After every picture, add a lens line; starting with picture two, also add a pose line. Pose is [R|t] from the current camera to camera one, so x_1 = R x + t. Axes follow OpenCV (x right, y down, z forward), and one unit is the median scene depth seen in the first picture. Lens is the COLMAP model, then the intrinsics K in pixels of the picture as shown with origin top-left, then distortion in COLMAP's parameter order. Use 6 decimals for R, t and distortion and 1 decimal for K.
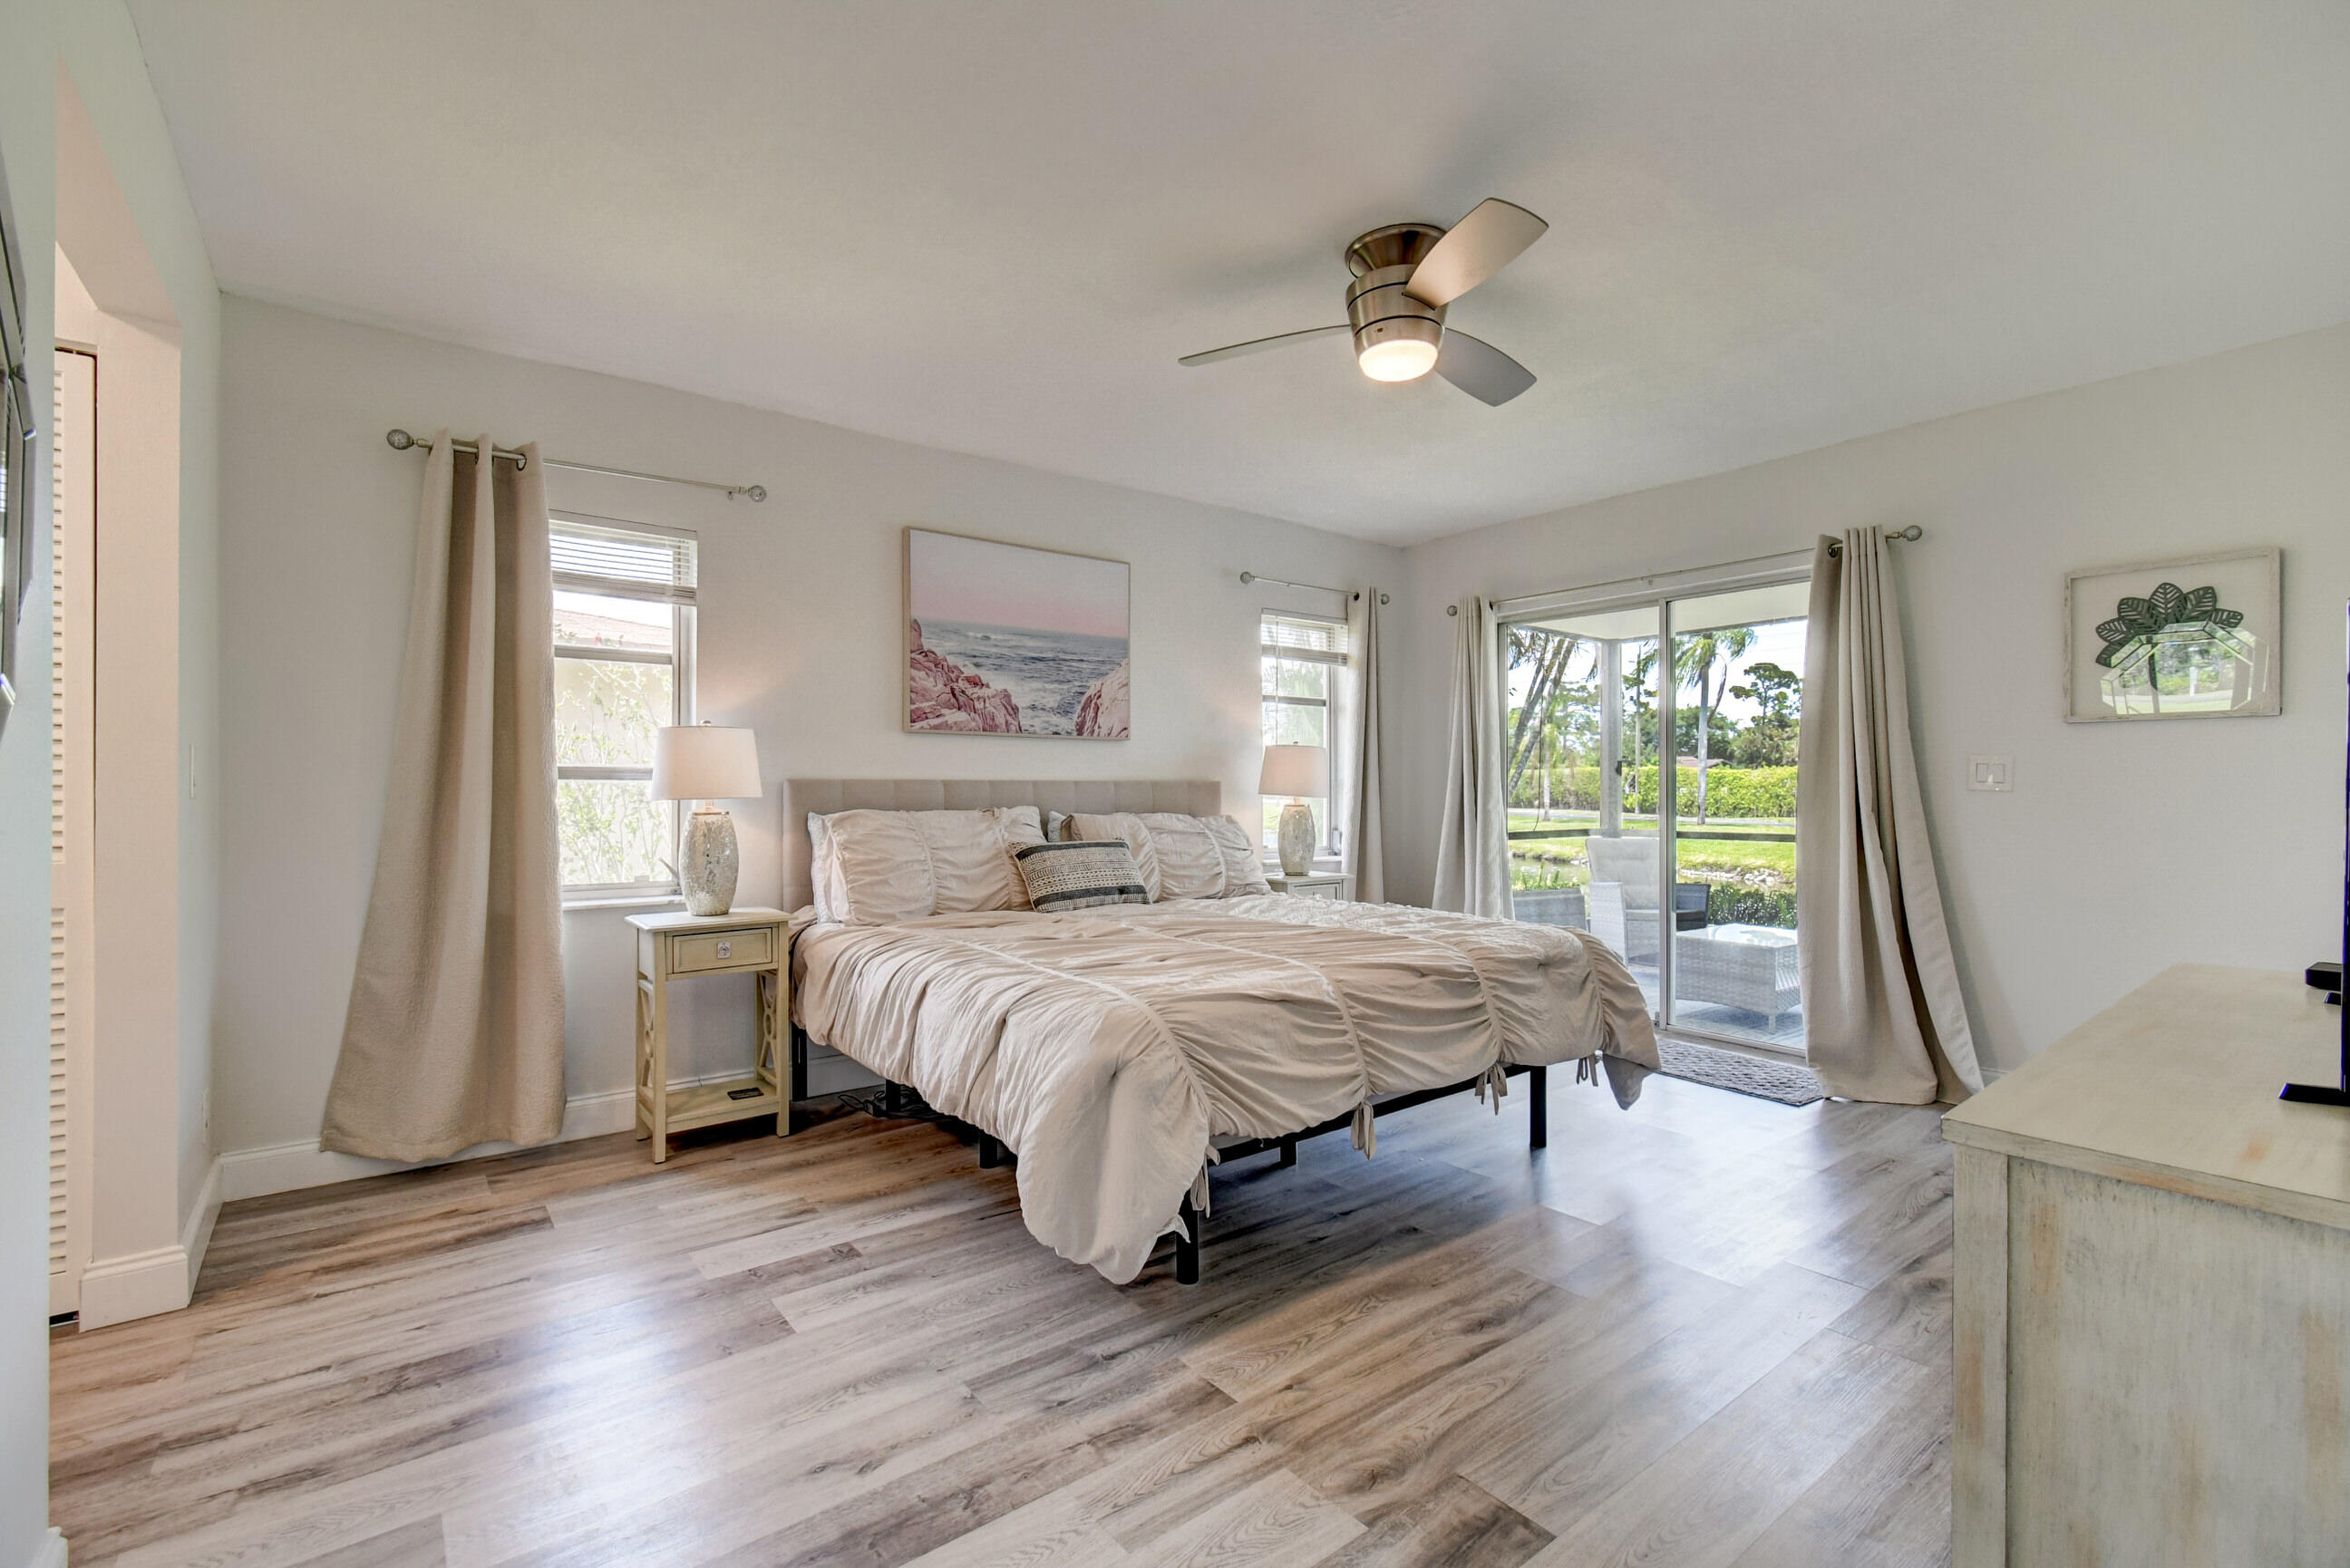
lens RADIAL K [[1031.9, 0, 1169.2], [0, 1031.9, 786.1], [0, 0, 1]] dist [0.010643, -0.007869]
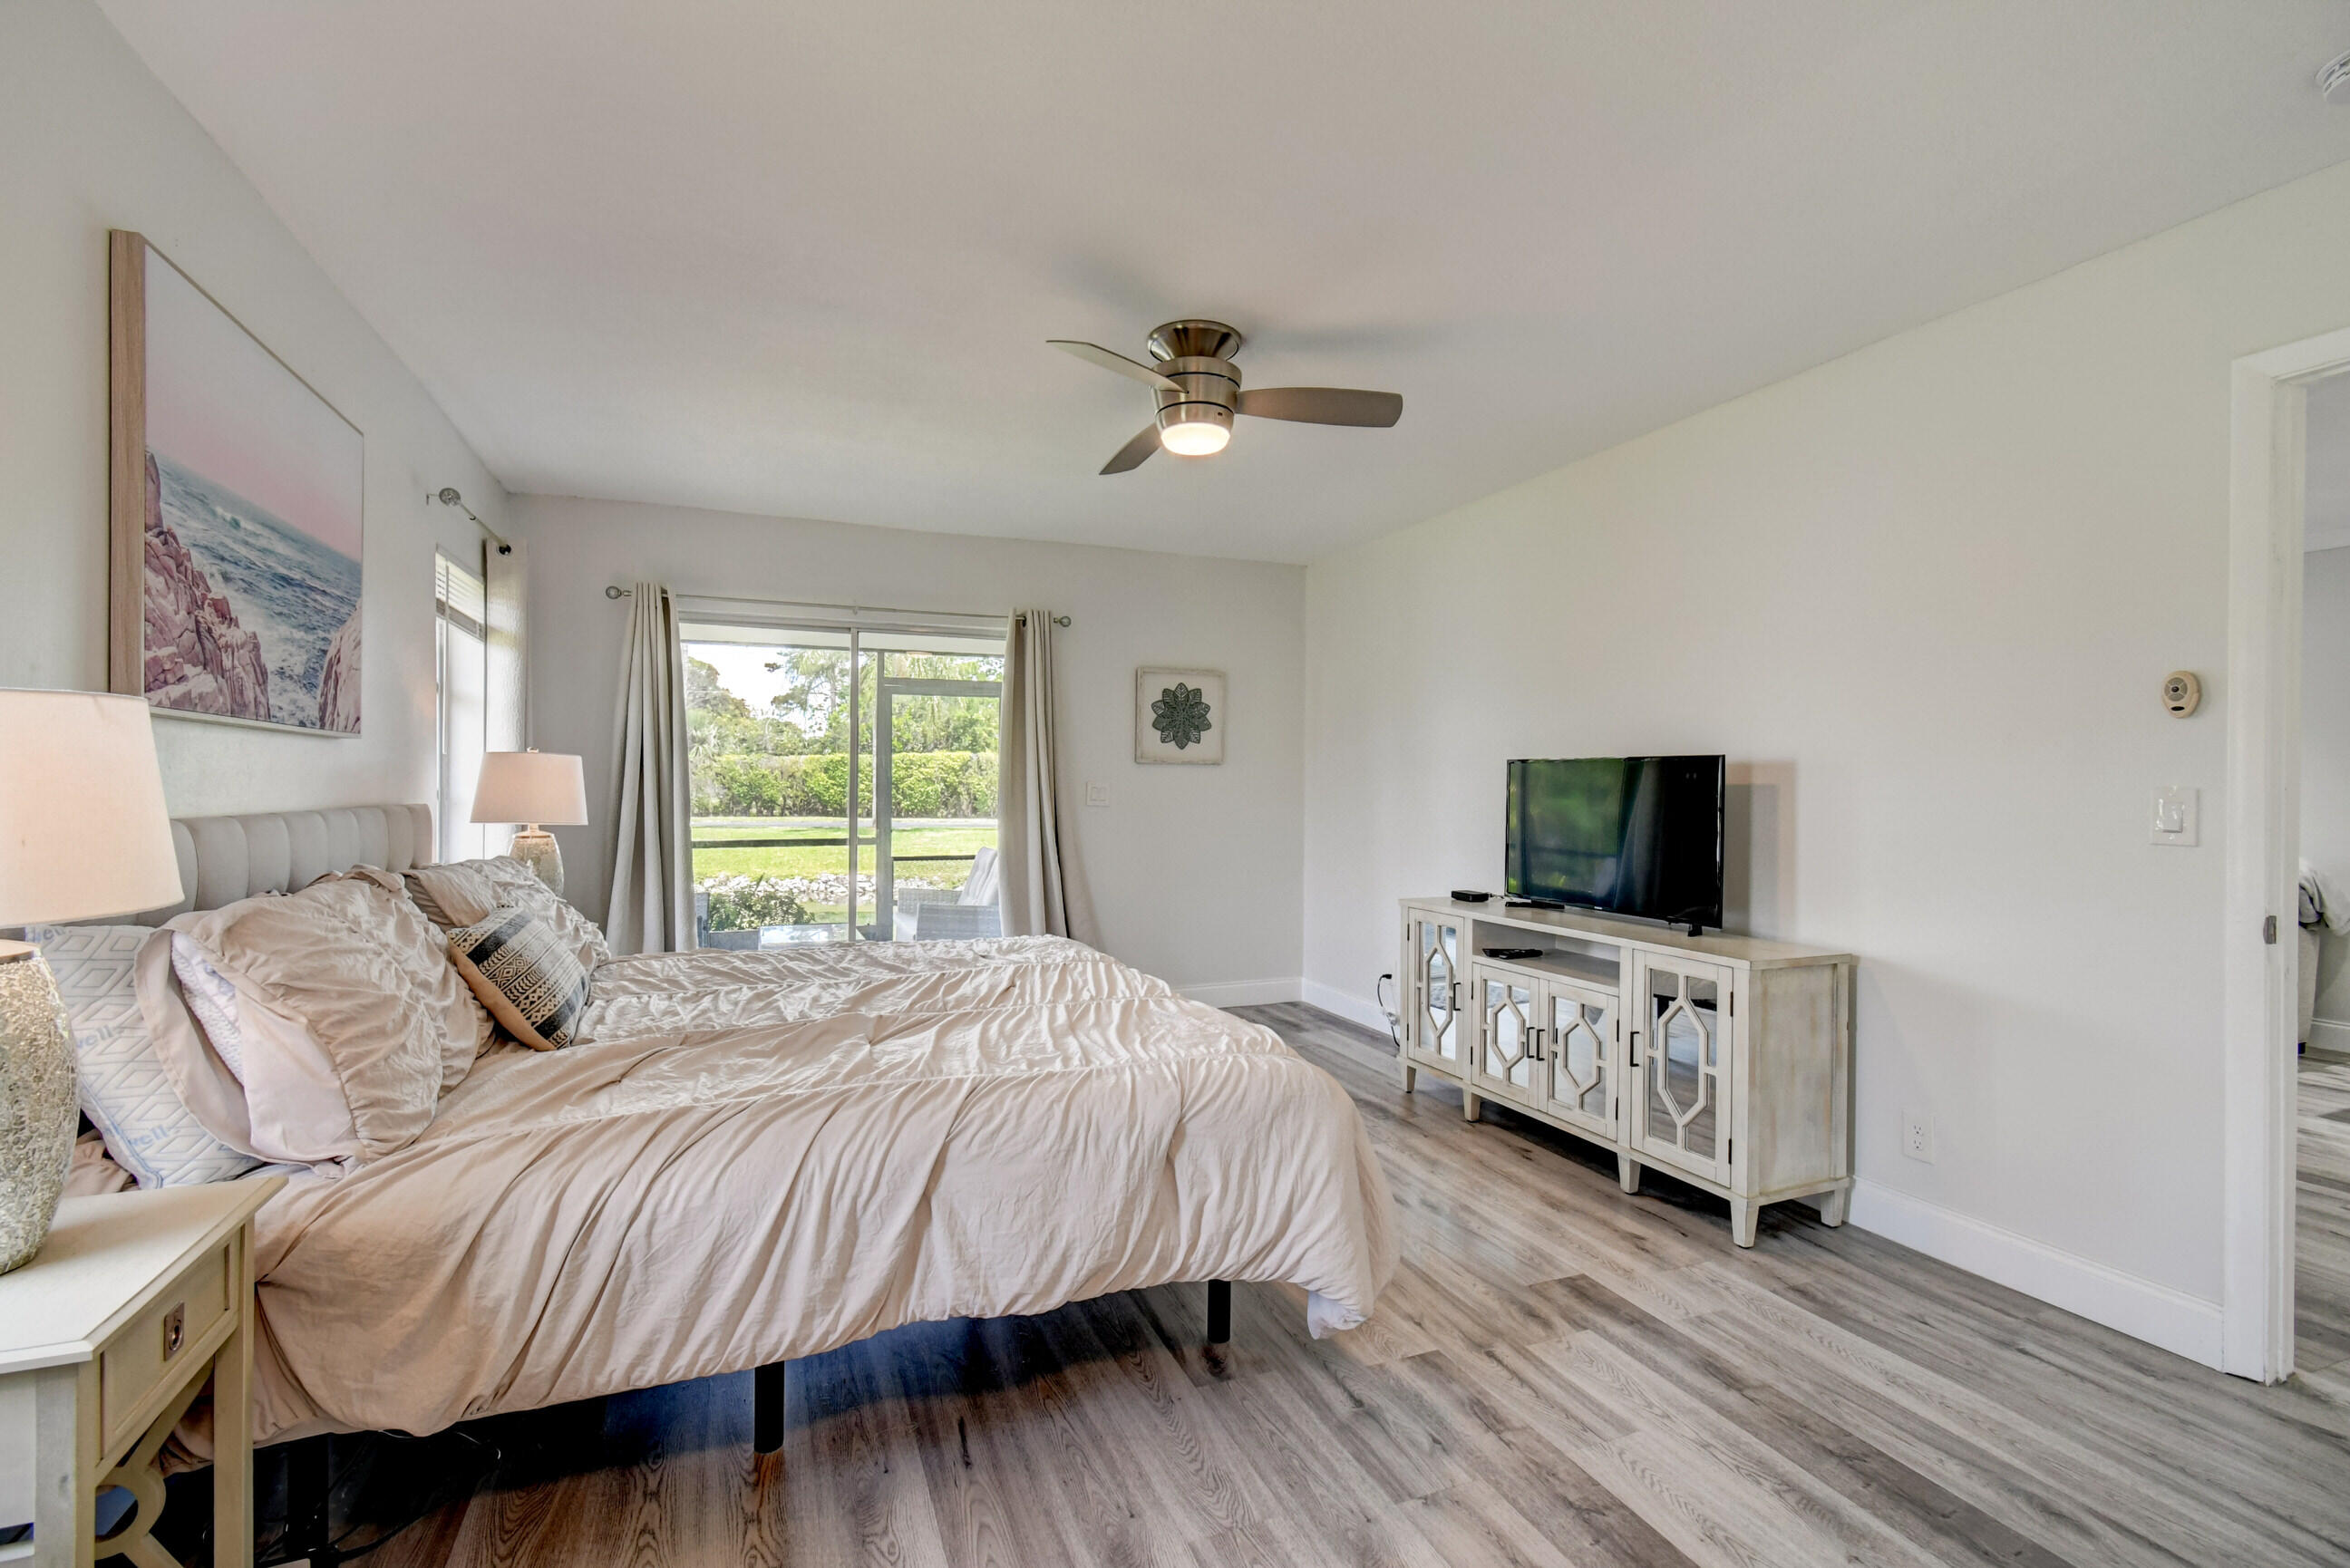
lens RADIAL K [[1035.3, 0, 1163.9], [0, 1035.3, 782.0], [0, 0, 1]] dist [0.001368, 0.000664]
pose [[0.266386, 0.003057, 0.963862, -0.548849], [-0.007872, 0.999969, -0.000996, -0.026143], [-0.963834, -0.007323, 0.266401, 0.465137]]
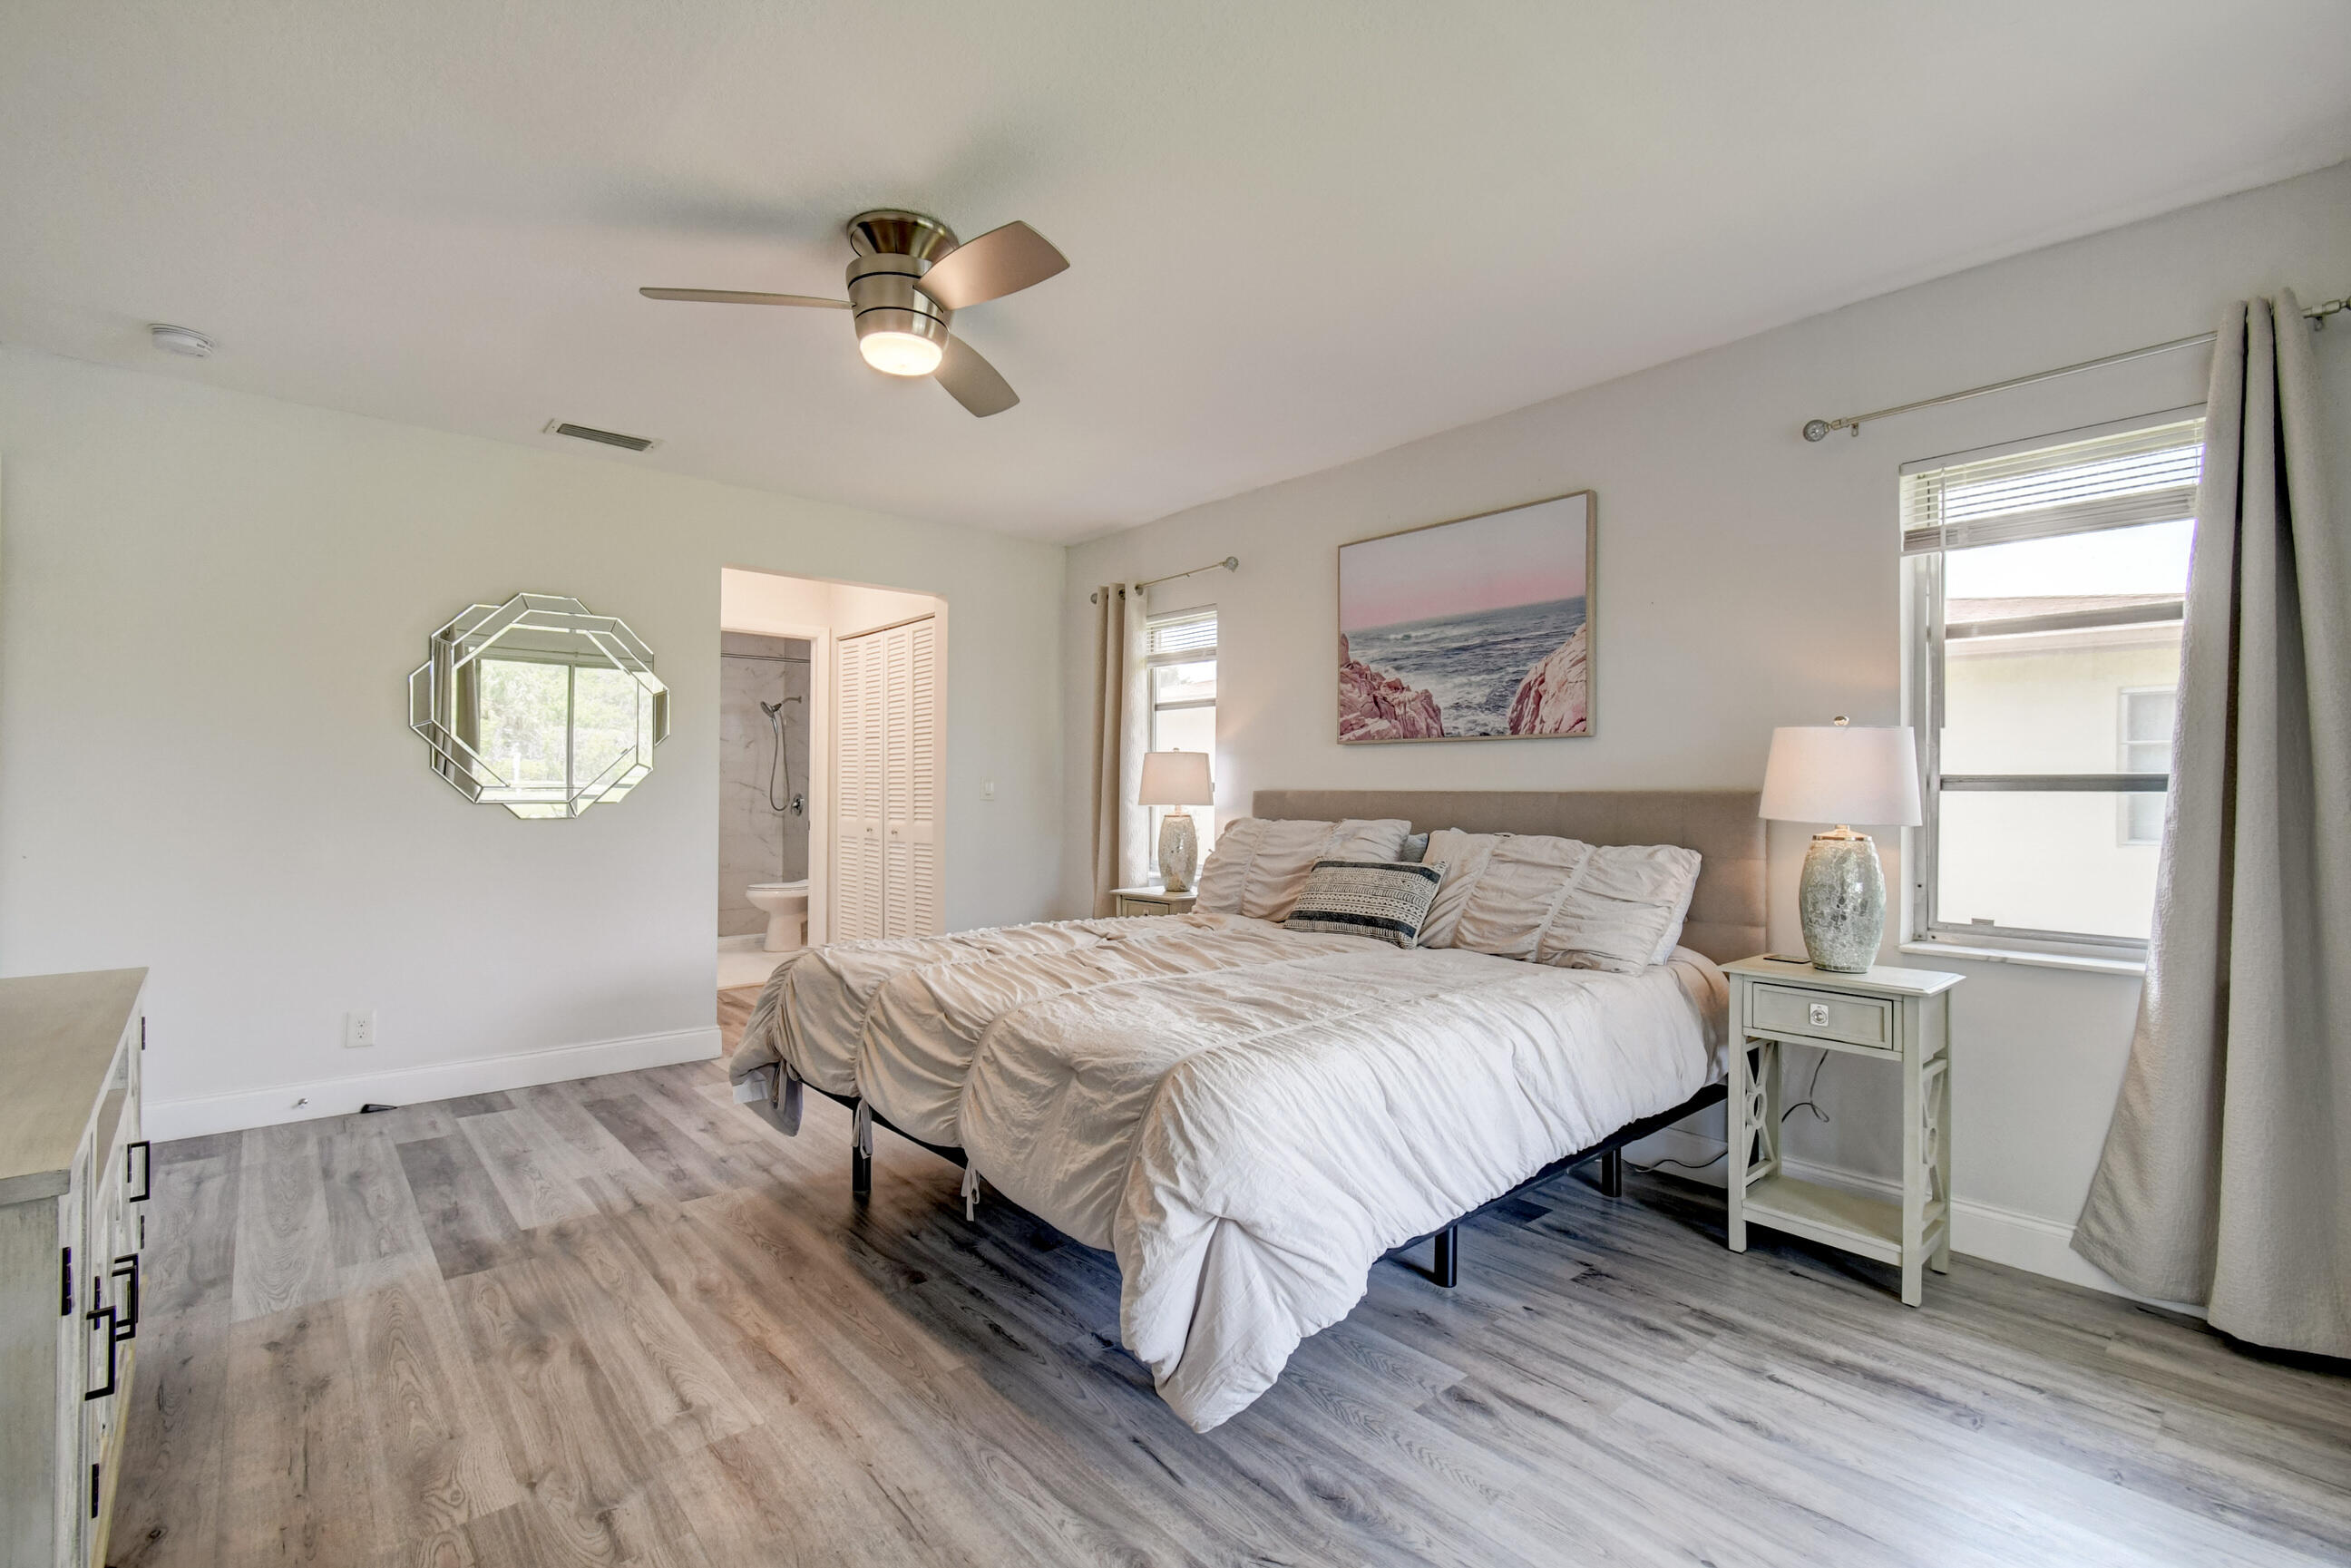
lens RADIAL K [[1037.3, 0, 1166.4], [0, 1037.3, 788.6], [0, 0, 1]] dist [0.019182, -0.008118]
pose [[0.057999, -0.001892, -0.998315, 0.764371], [-0.006398, 0.999977, -0.002267, -0.004696], [0.998296, 0.006518, 0.057986, 0.757558]]
